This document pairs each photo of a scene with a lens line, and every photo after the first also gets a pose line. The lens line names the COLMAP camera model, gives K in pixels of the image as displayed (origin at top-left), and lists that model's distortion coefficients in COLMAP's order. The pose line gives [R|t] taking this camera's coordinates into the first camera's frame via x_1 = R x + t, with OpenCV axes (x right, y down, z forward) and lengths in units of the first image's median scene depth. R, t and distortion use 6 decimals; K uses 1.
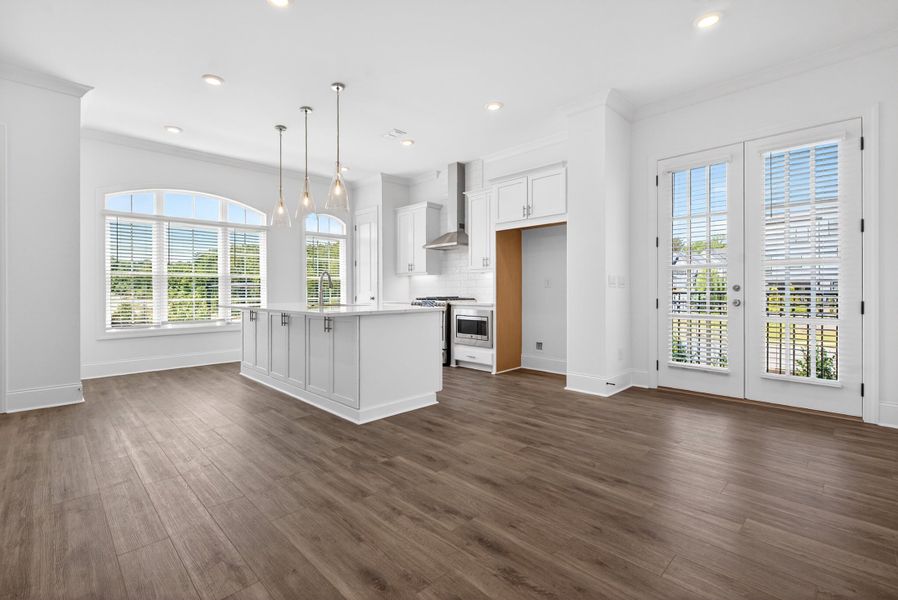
lens RADIAL K [[407.2, 0, 443.7], [0, 407.2, 292.2], [0, 0, 1]] dist [0.001450, -0.000132]
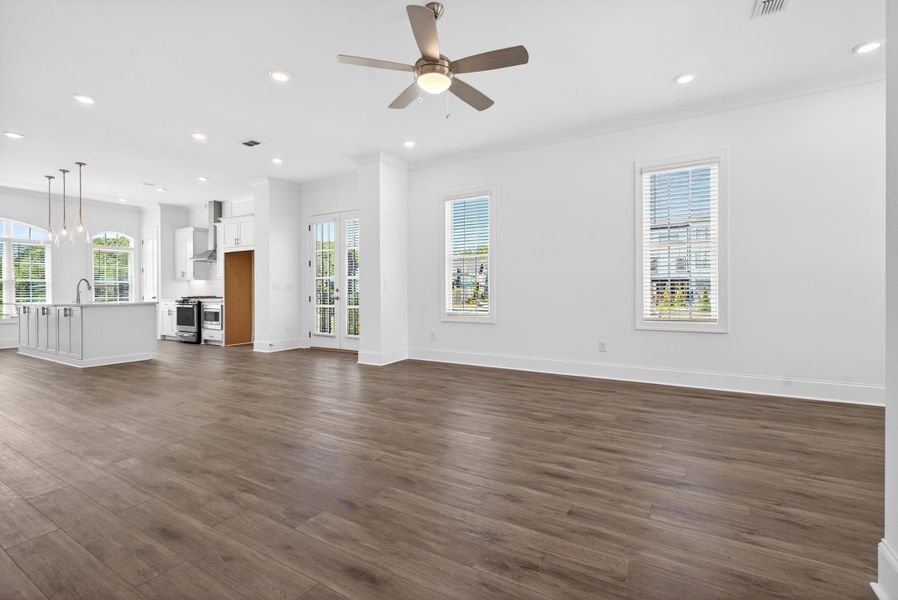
lens RADIAL K [[407.2, 0, 443.7], [0, 407.2, 292.2], [0, 0, 1]] dist [0.001450, -0.000132]
pose [[0.967228, -0.002198, 0.253901, 0.484622], [0.001796, 0.999997, 0.001817, -0.002978], [-0.253904, -0.001302, 0.967229, -0.619102]]
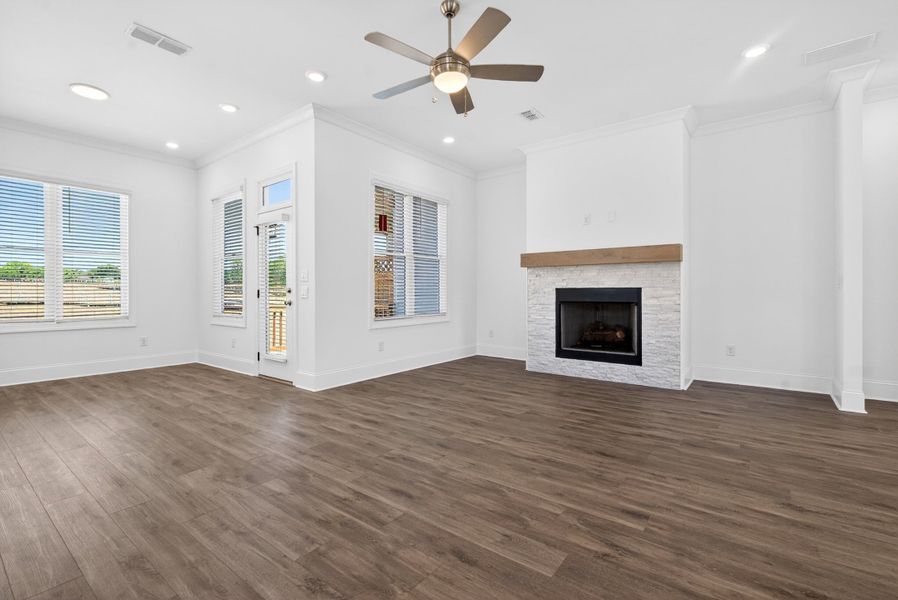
lens RADIAL K [[407.2, 0, 443.7], [0, 407.2, 292.2], [0, 0, 1]] dist [0.001450, -0.000132]
pose [[-0.990546, 0.003636, -0.137129, 0.676143], [0.003366, 0.999992, 0.002202, -0.005052], [0.137136, 0.001719, -0.990551, 0.349152]]
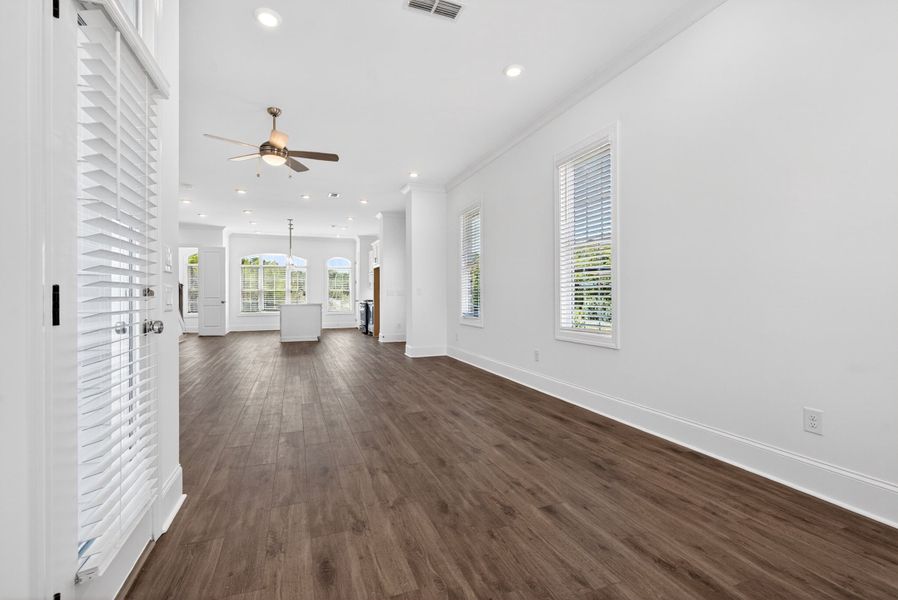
lens RADIAL K [[407.2, 0, 443.7], [0, 407.2, 292.2], [0, 0, 1]] dist [0.001450, -0.000132]
pose [[0.911925, -0.006031, -0.410312, 1.188426], [0.001513, 0.999935, -0.011334, -0.003688], [0.410354, 0.009715, 0.911875, -0.689007]]
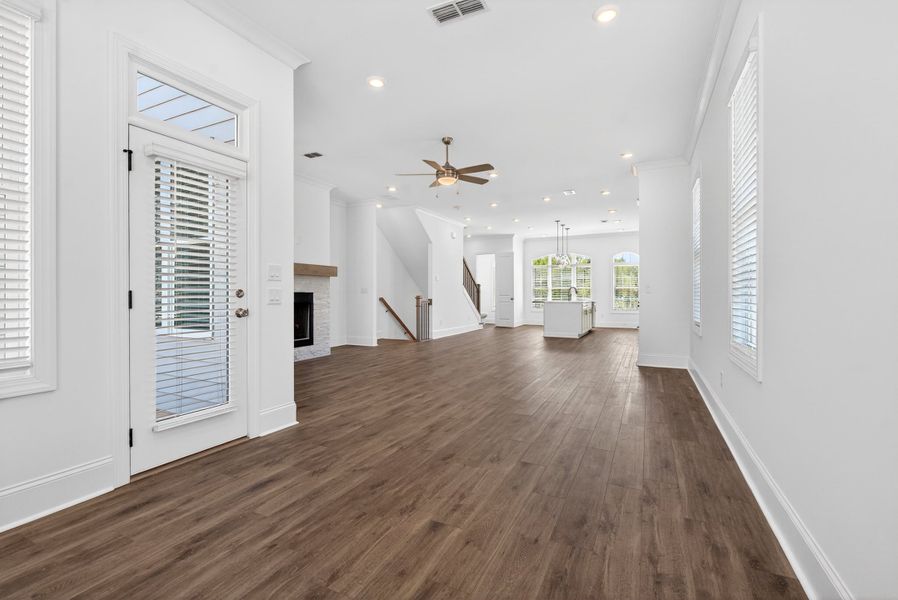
lens RADIAL K [[401.8, 0, 445.4], [0, 401.8, 296.4], [0, 0, 1]] dist [0.001174, -0.000288]
pose [[0.323169, 0.006975, -0.946316, 1.435803], [-0.003409, 0.999975, 0.006206, -0.007442], [0.946335, 0.001220, 0.323184, -0.425962]]
